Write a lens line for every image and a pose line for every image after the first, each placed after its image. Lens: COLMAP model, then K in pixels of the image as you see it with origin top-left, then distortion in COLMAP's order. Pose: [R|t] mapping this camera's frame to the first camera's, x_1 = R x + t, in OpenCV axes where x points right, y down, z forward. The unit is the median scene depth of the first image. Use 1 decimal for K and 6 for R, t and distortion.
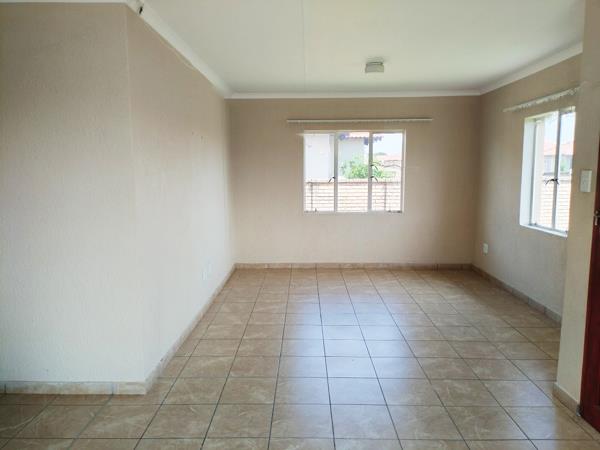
lens RADIAL K [[450.1, 0, 299.9], [0, 450.1, 221.8], [0, 0, 1]] dist [0.090773, -0.095507]
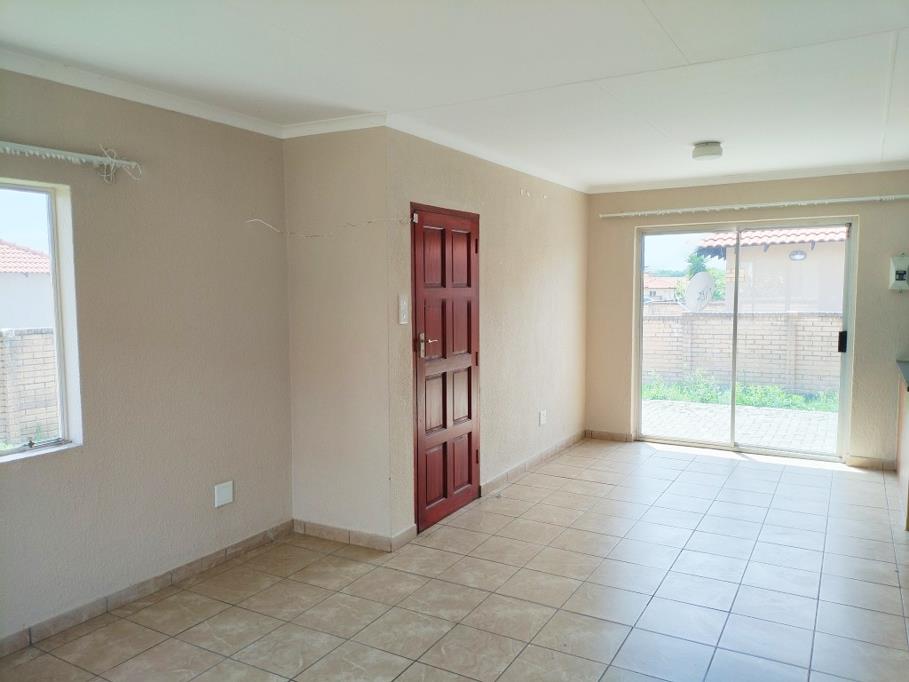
lens RADIAL K [[681.9, 0, 453.5], [0, 681.9, 337.4], [0, 0, 1]] dist [0.090773, -0.095507]
pose [[-0.872022, -0.024817, 0.488837, -0.112608], [0.068945, 0.982529, 0.172869, -0.147755], [-0.484587, 0.184448, -0.855076, 1.141879]]
